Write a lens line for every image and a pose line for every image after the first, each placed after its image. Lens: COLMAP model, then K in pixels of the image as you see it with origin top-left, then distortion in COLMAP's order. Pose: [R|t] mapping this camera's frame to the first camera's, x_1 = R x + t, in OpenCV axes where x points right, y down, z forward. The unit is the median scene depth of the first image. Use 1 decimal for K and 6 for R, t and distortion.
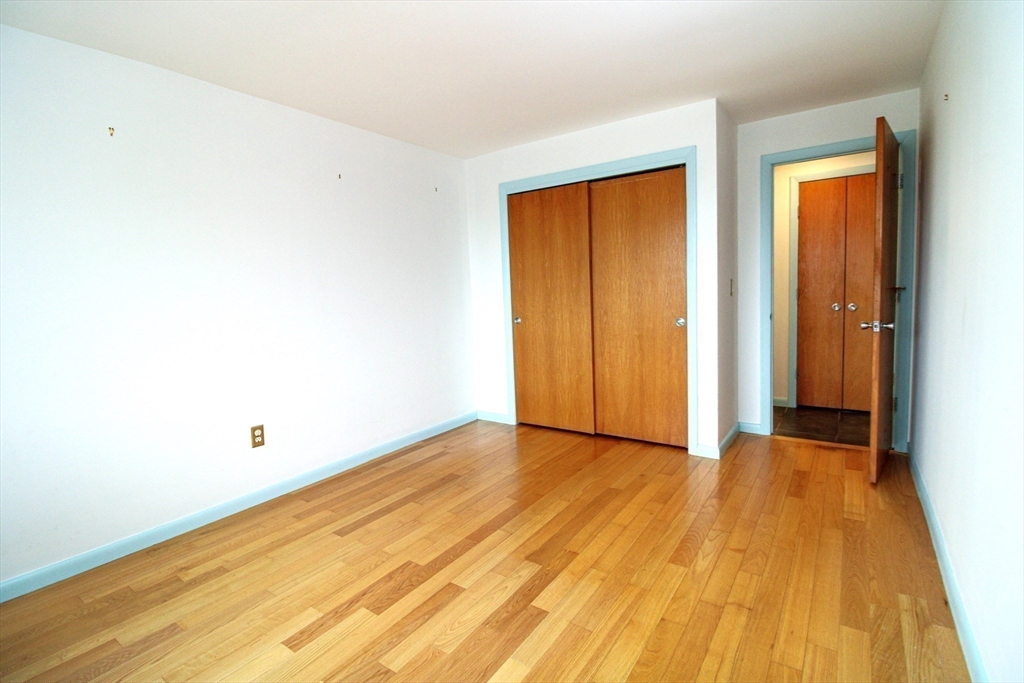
lens RADIAL K [[474.8, 0, 519.6], [0, 474.8, 334.1], [0, 0, 1]] dist [0.000367, -0.013842]
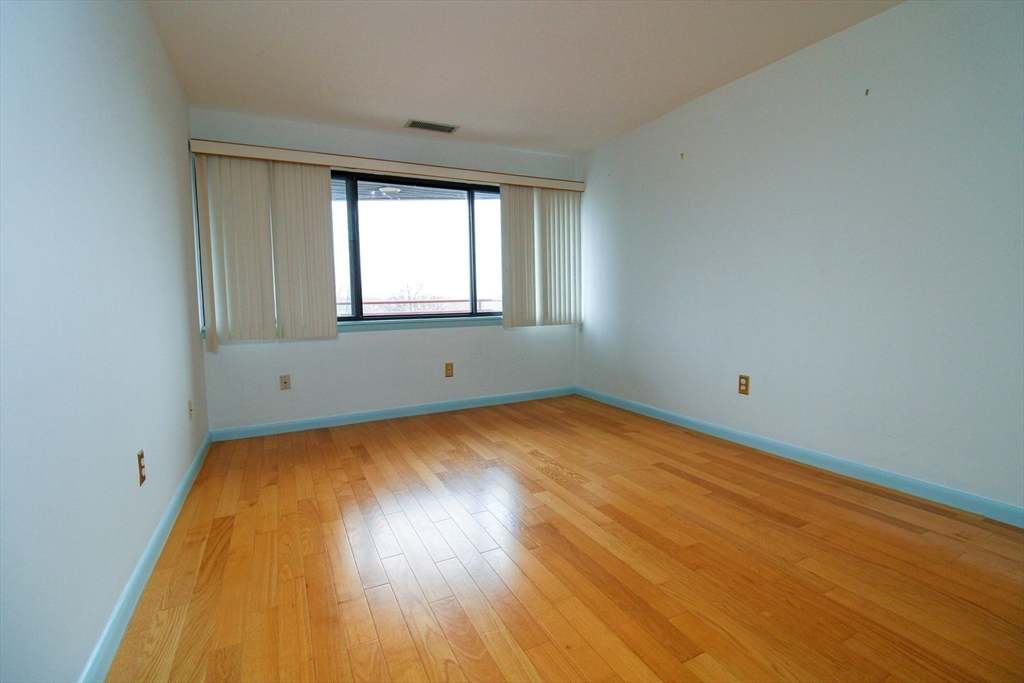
lens RADIAL K [[474.8, 0, 519.6], [0, 474.8, 334.1], [0, 0, 1]] dist [0.000367, -0.013842]
pose [[-0.472741, 0.118060, -0.873257, 0.699481], [-0.045007, 0.986456, 0.157728, -0.058425], [0.880051, 0.113867, -0.461025, 1.099733]]
